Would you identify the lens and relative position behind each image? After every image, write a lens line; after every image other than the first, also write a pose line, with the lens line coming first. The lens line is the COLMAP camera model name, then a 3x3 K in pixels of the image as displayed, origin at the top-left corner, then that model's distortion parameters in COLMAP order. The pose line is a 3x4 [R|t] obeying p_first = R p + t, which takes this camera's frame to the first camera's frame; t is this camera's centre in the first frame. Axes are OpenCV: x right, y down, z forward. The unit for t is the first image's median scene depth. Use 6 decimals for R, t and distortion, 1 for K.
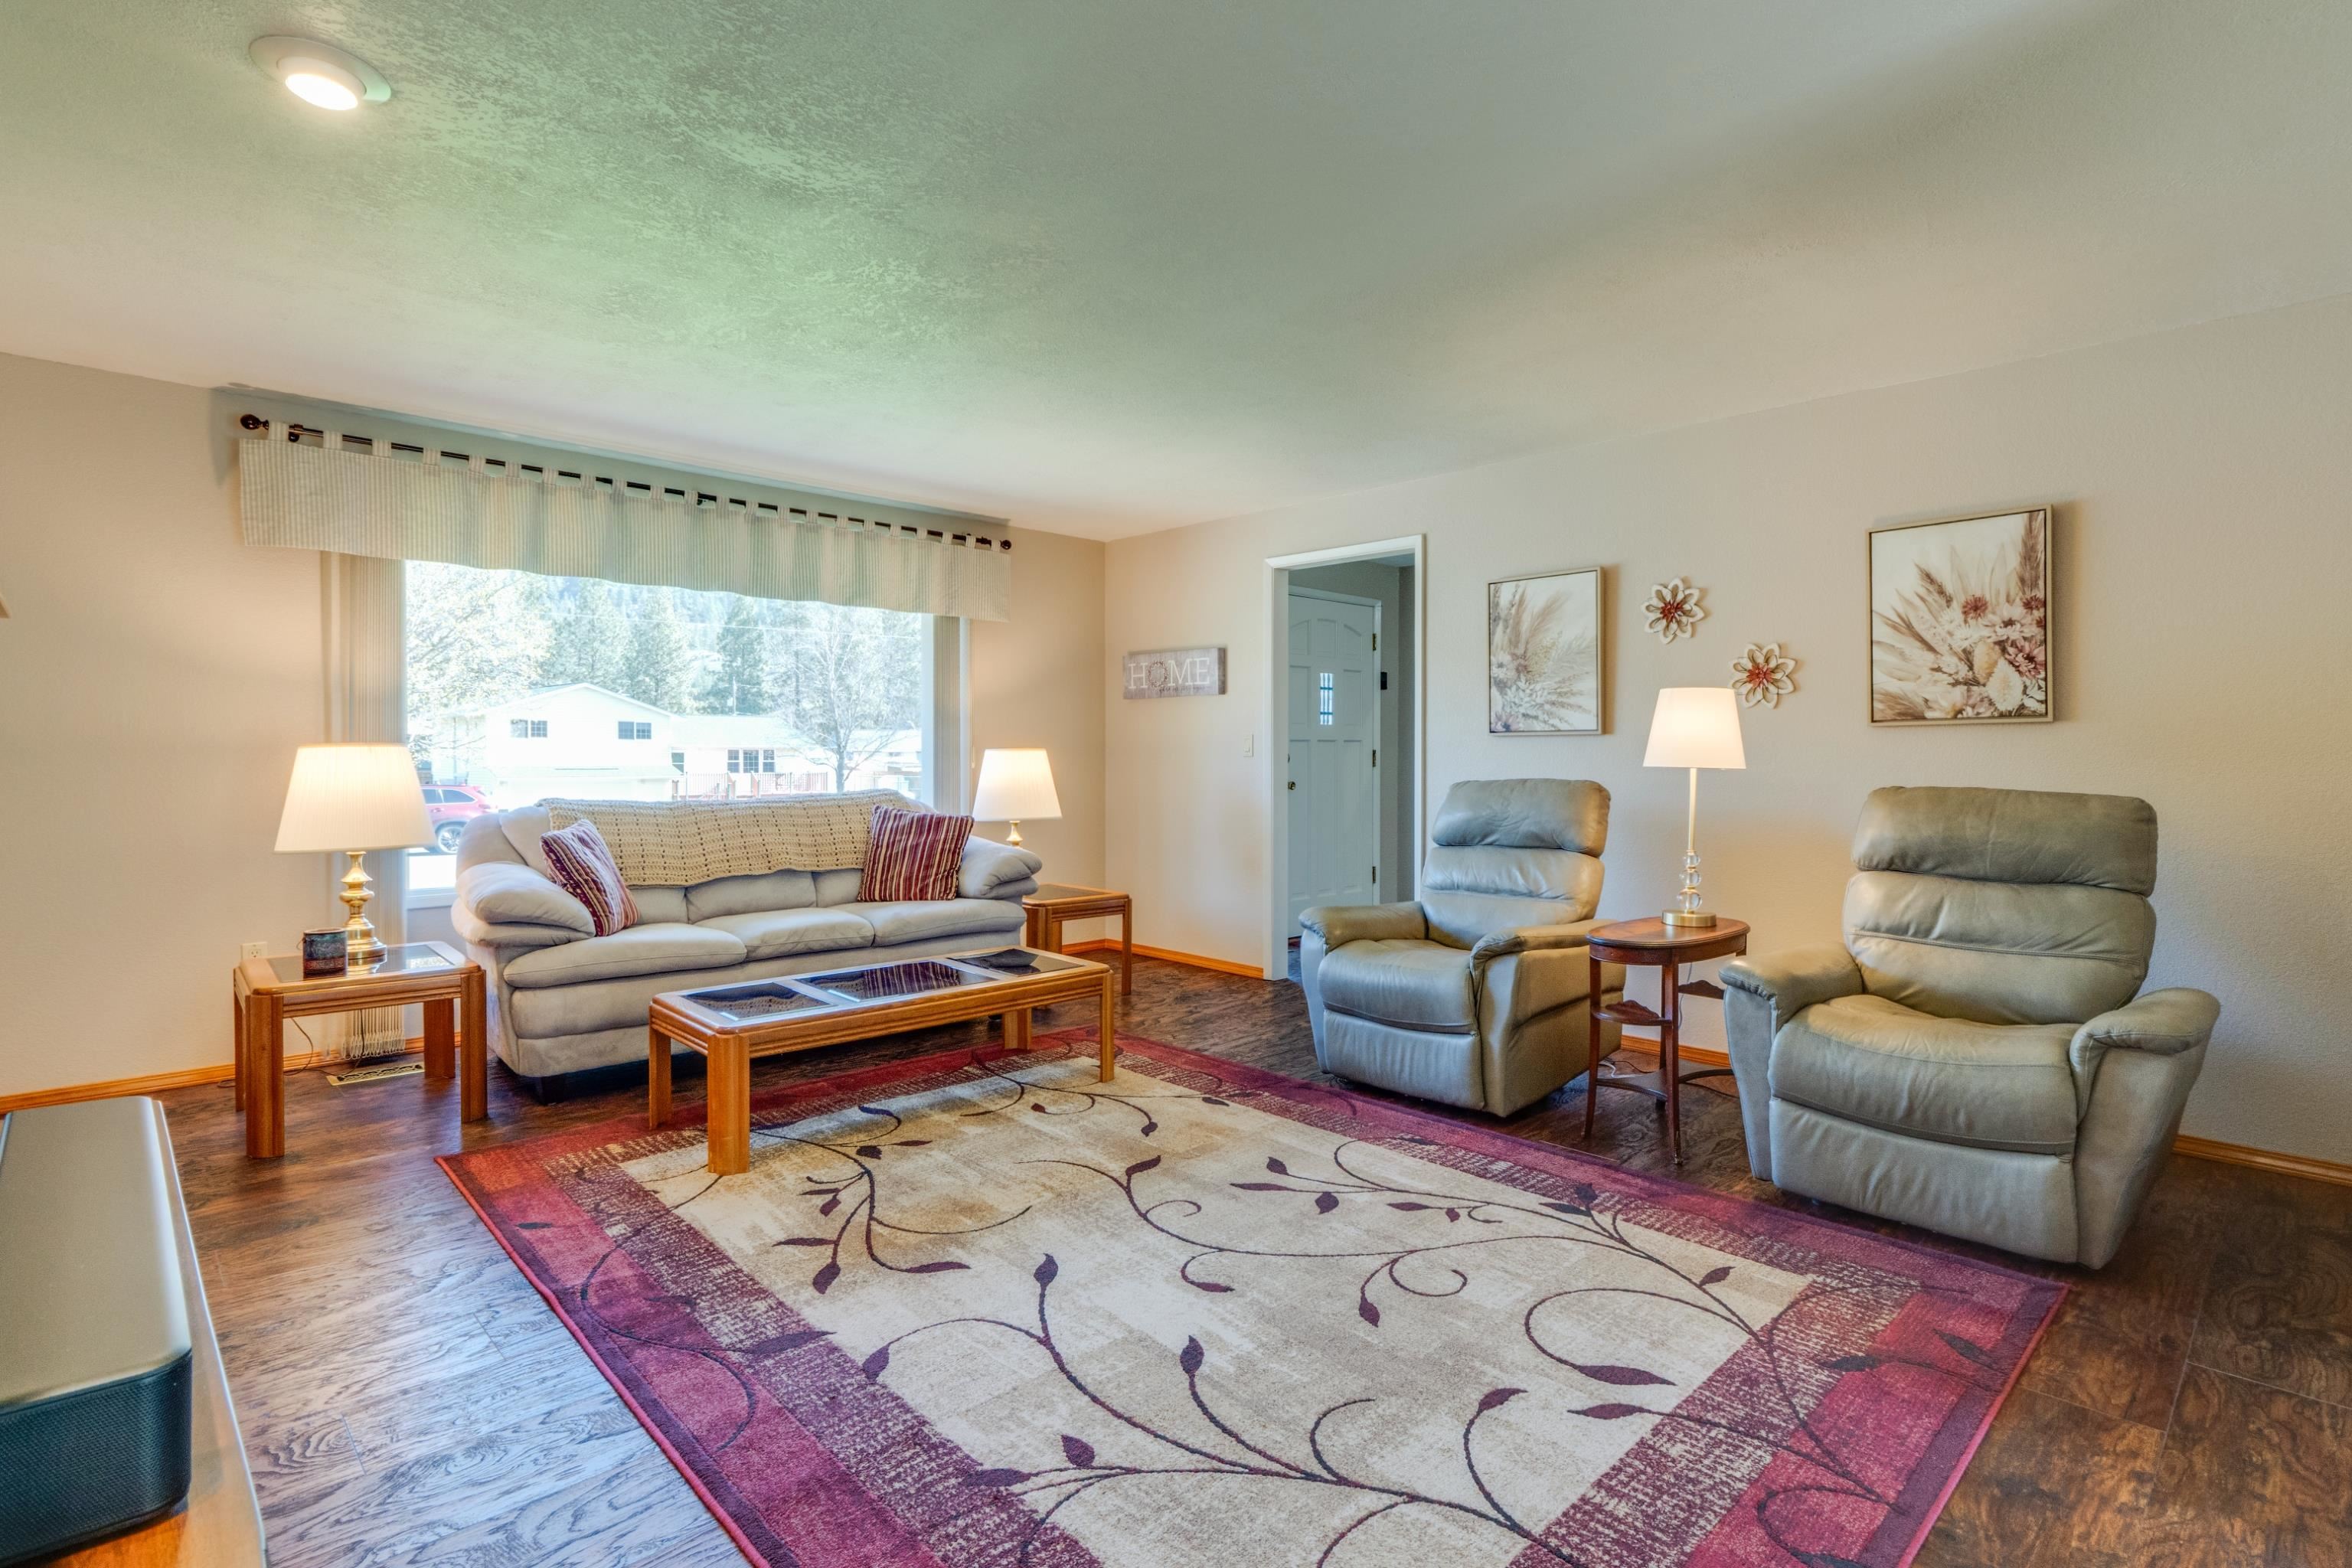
lens RADIAL K [[1142.5, 0, 1183.0], [0, 1142.5, 773.3], [0, 0, 1]] dist [-0.004534, 0.000679]
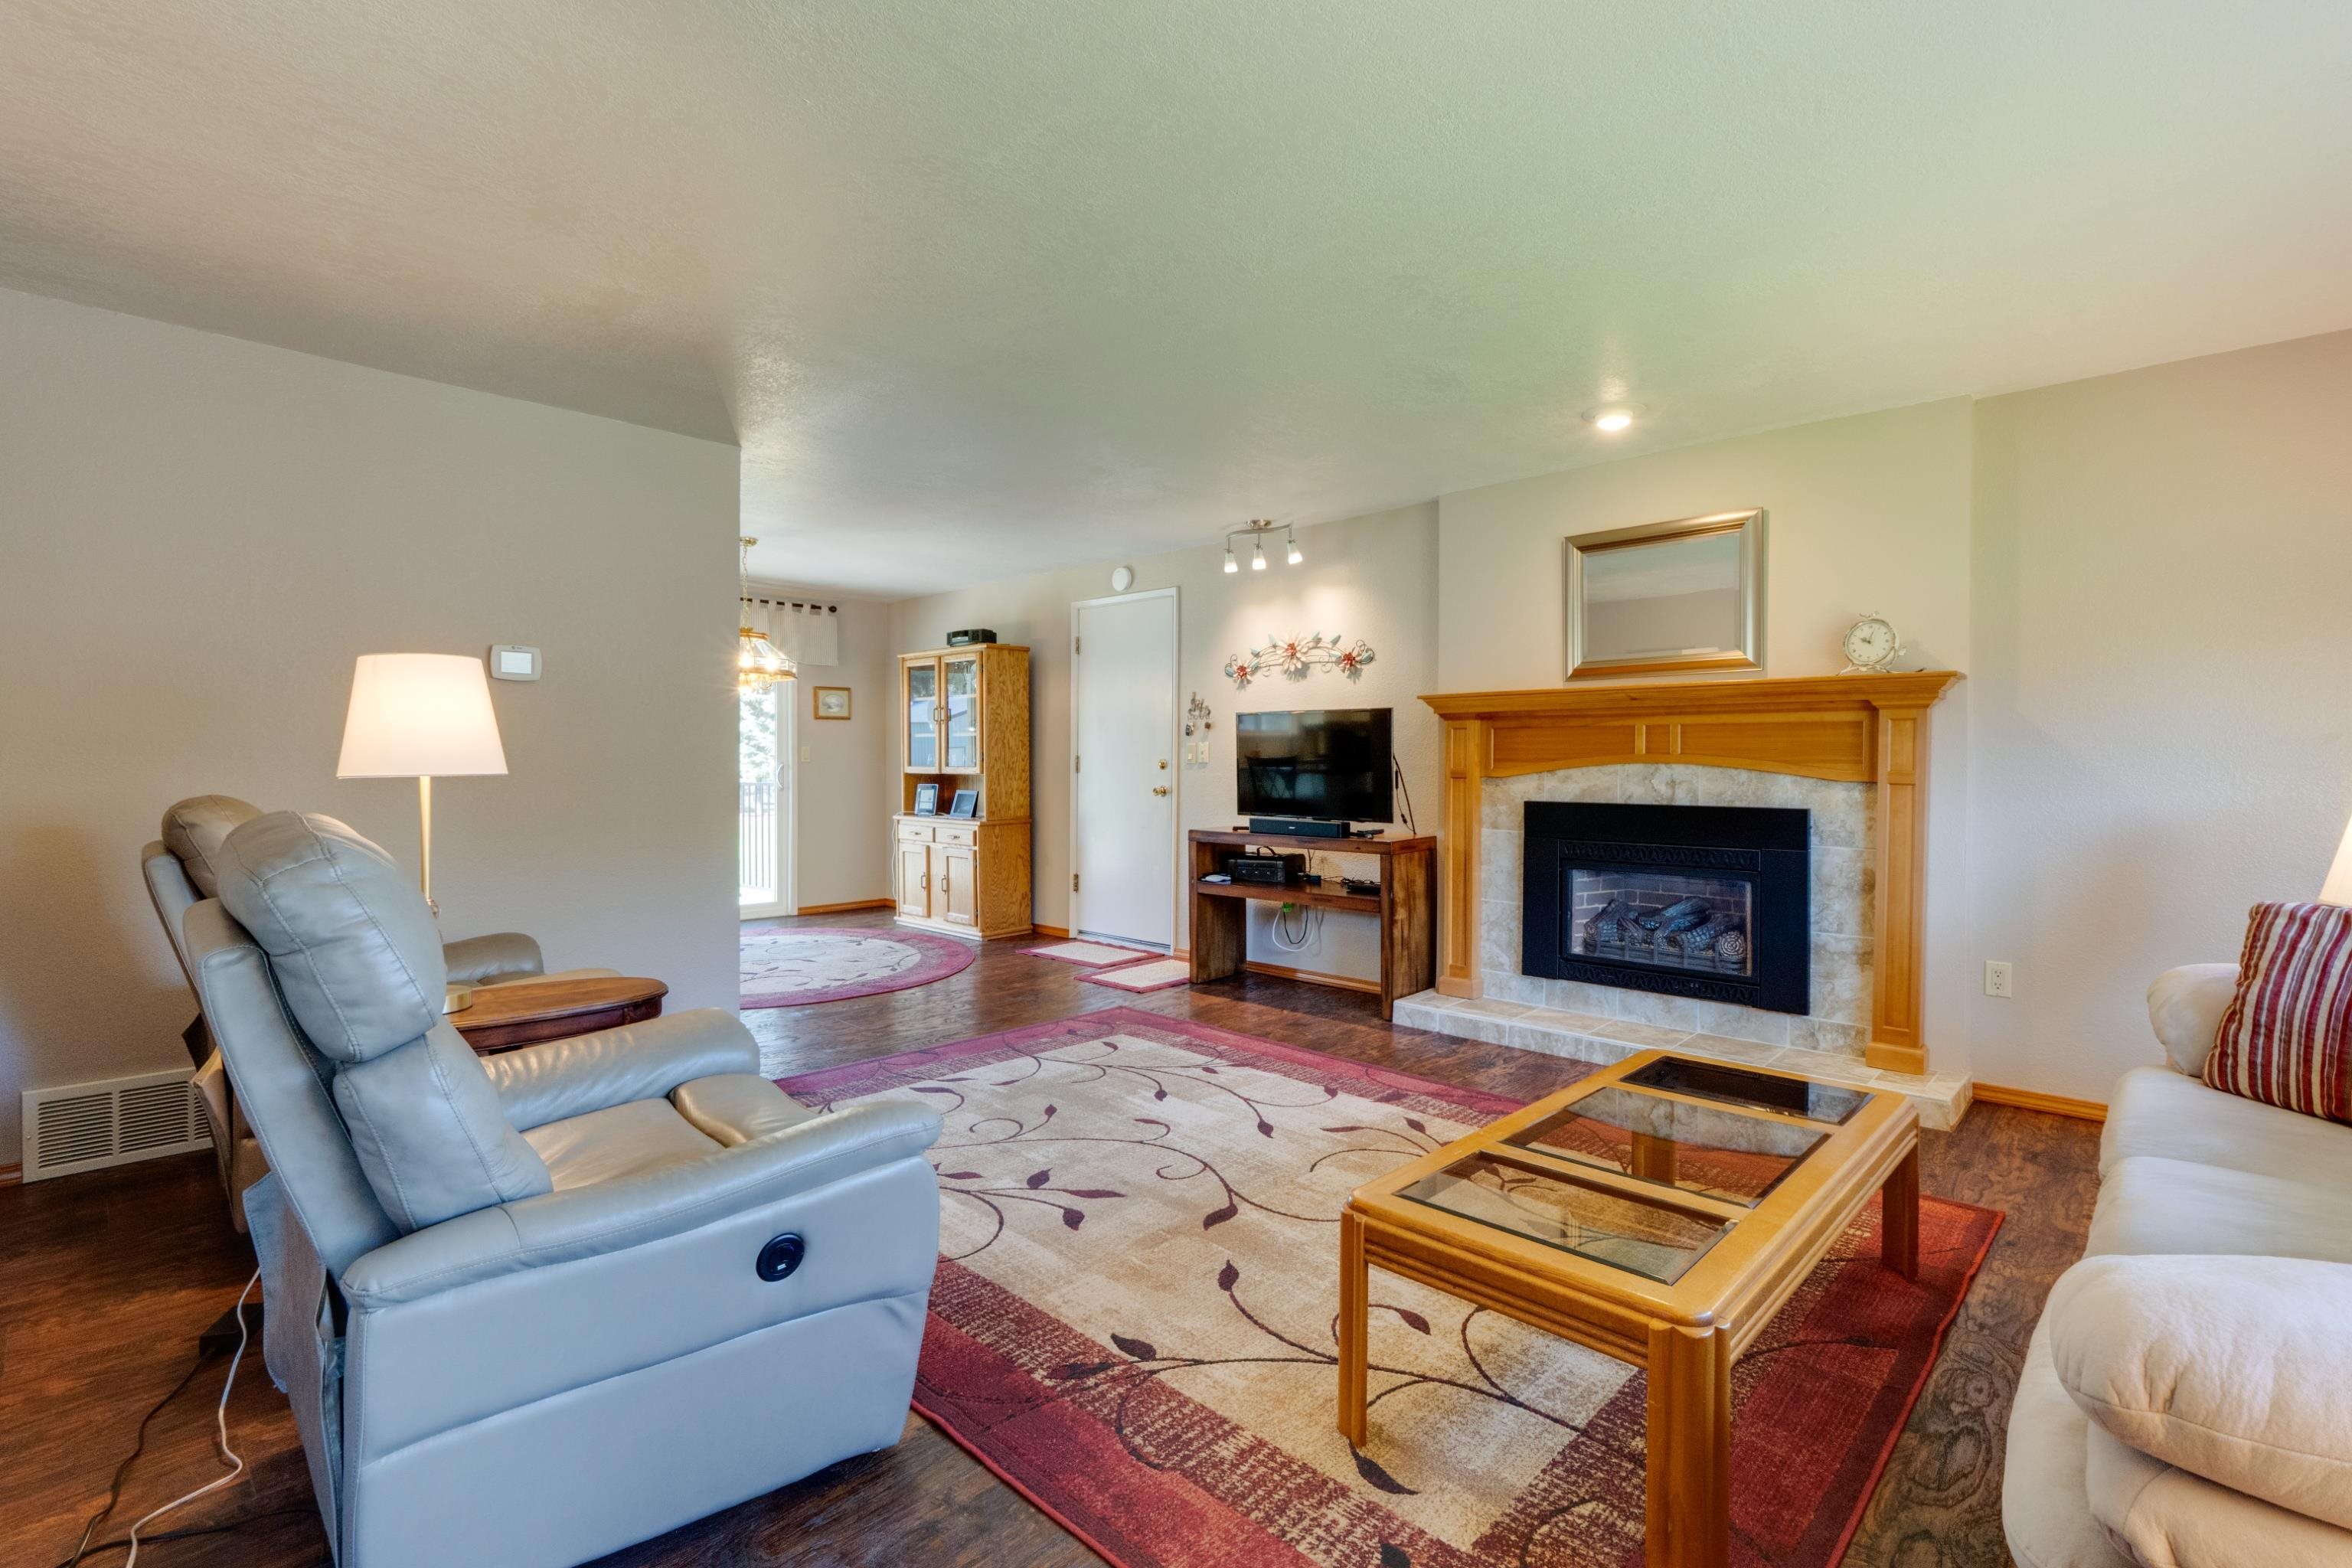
lens RADIAL K [[1070.8, 0, 1176.6], [0, 1070.8, 772.2], [0, 0, 1]] dist [-0.009043, 0.001032]
pose [[-0.999304, -0.003849, -0.037111, 0.029205], [-0.004731, 0.999708, 0.023693, -0.025057], [0.037009, 0.023852, -0.999030, 1.644833]]
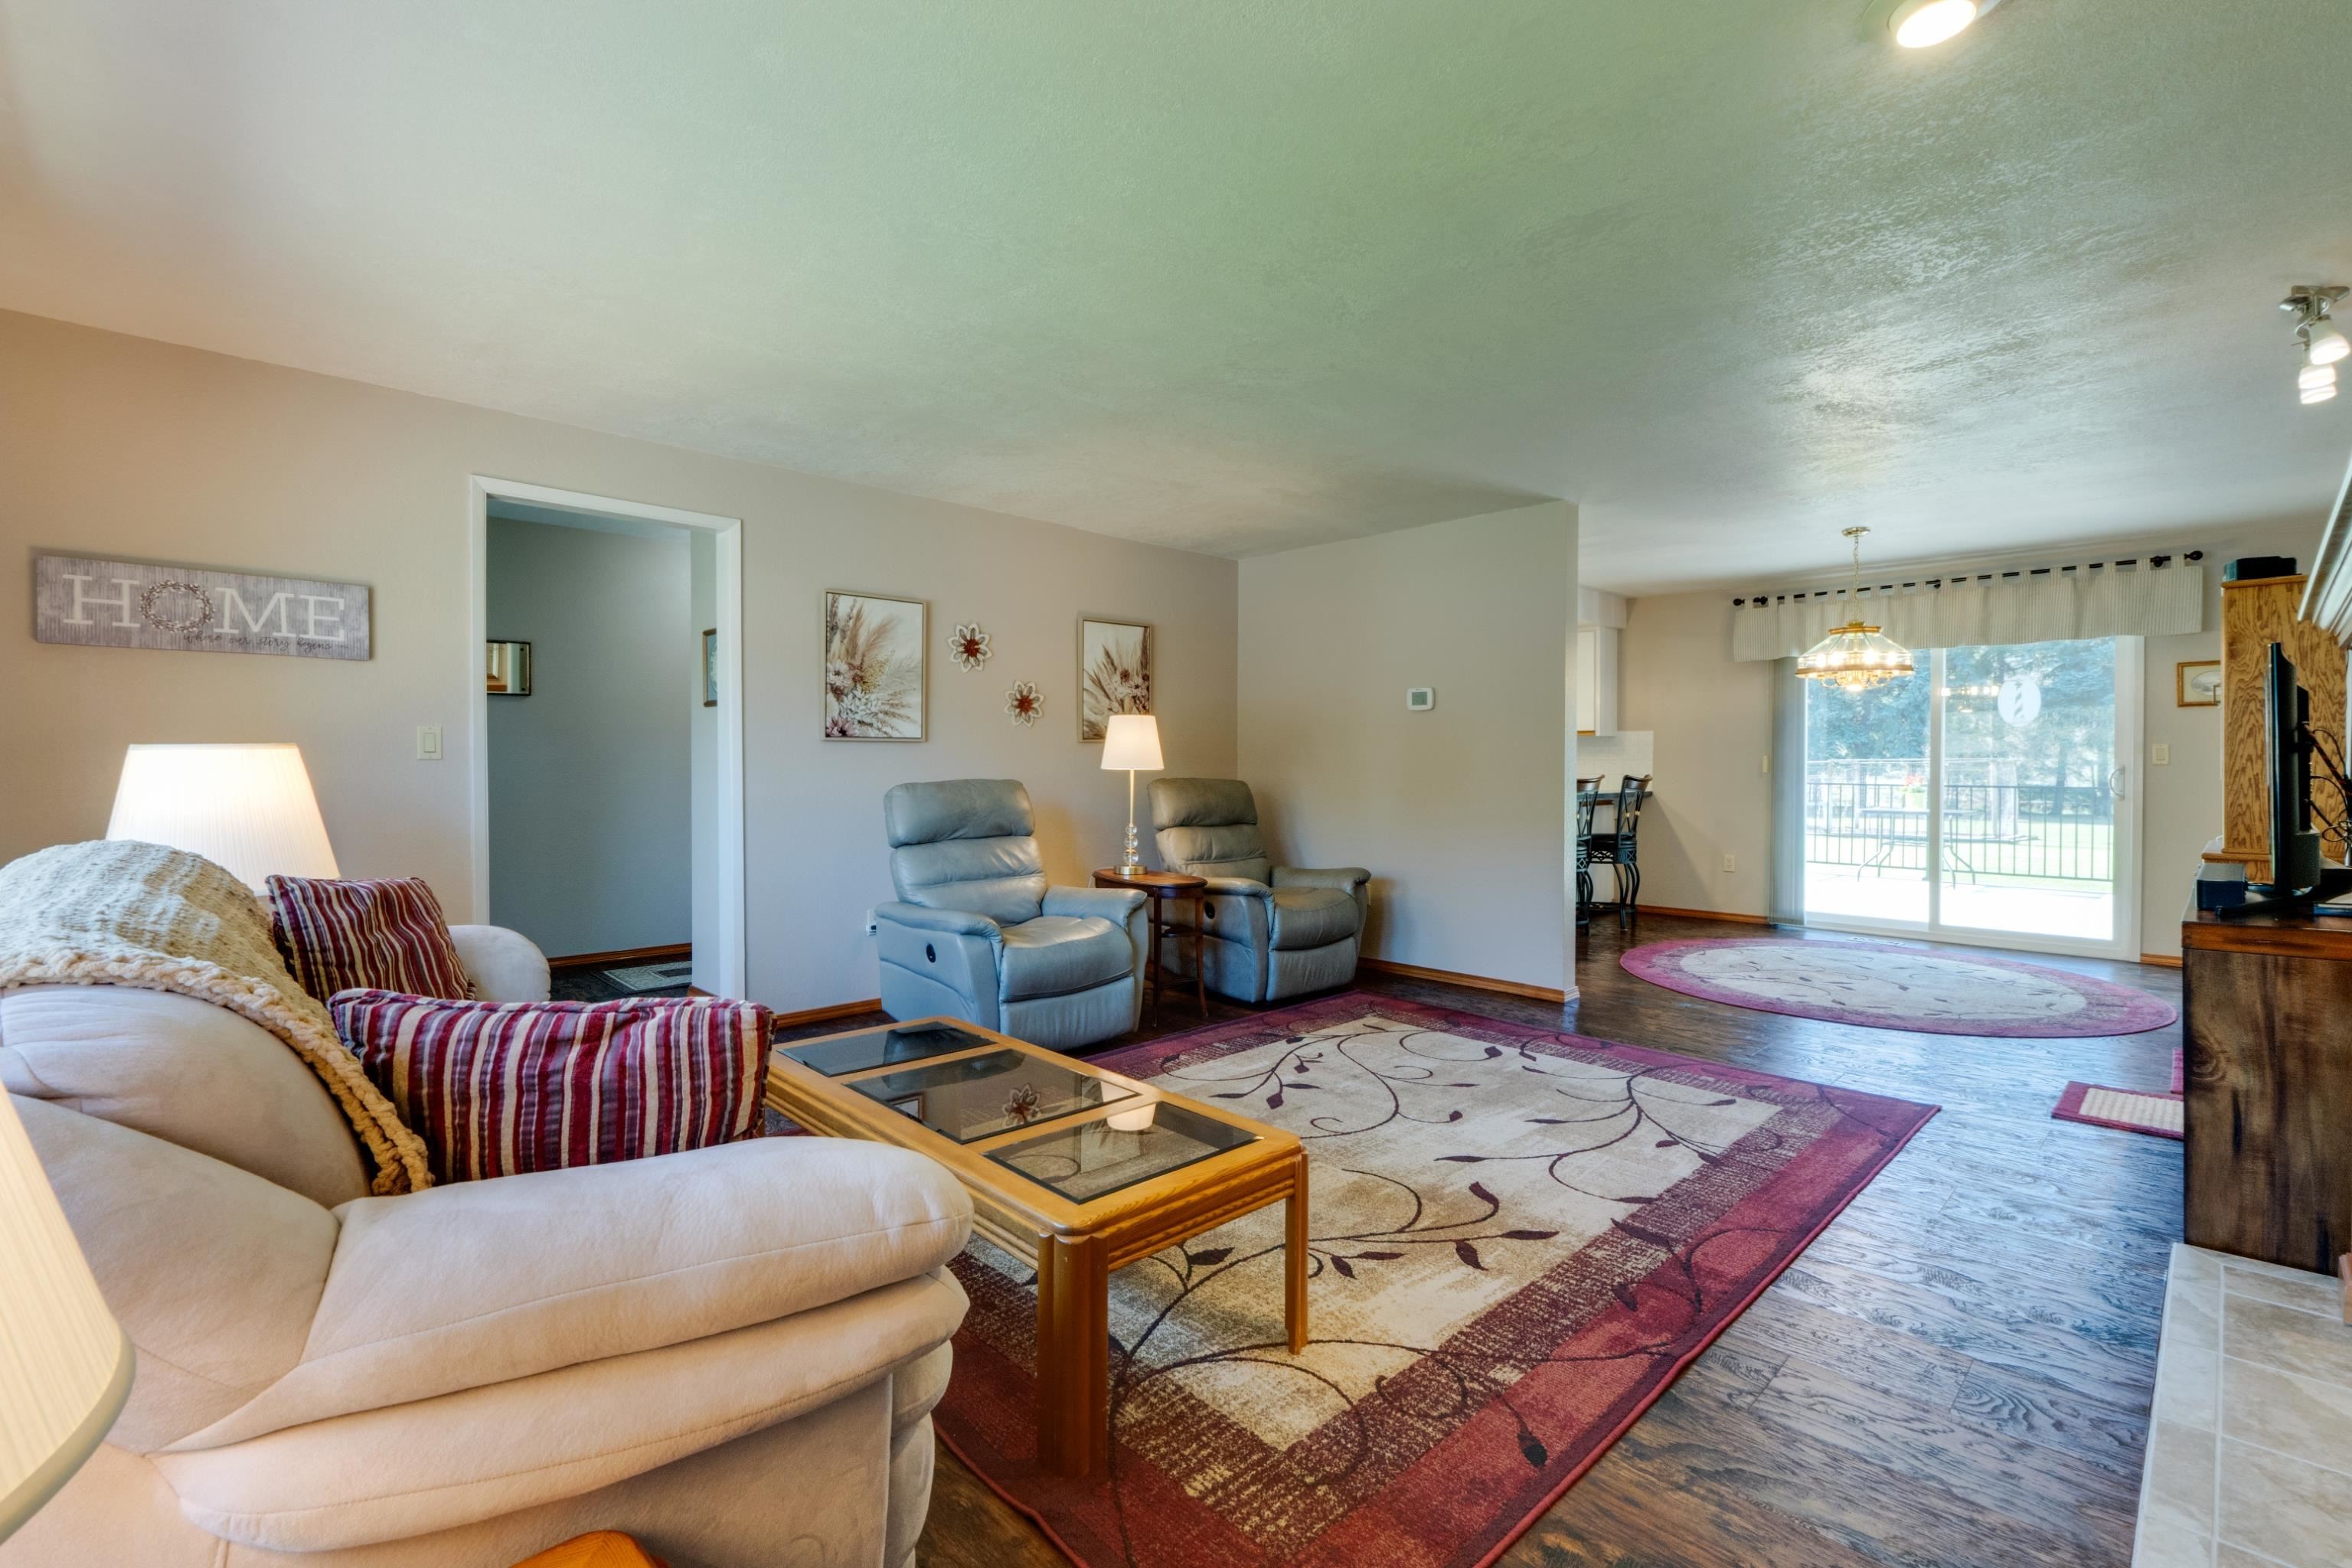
lens RADIAL K [[1045.3, 0, 1180.0], [0, 1045.3, 780.0], [0, 0, 1]] dist [-0.008054, -0.000648]
pose [[-0.006167, -0.018889, 0.999803, -0.923939], [0.012256, 0.999745, 0.018964, -0.015143], [-0.999906, 0.012371, -0.005934, 0.944057]]
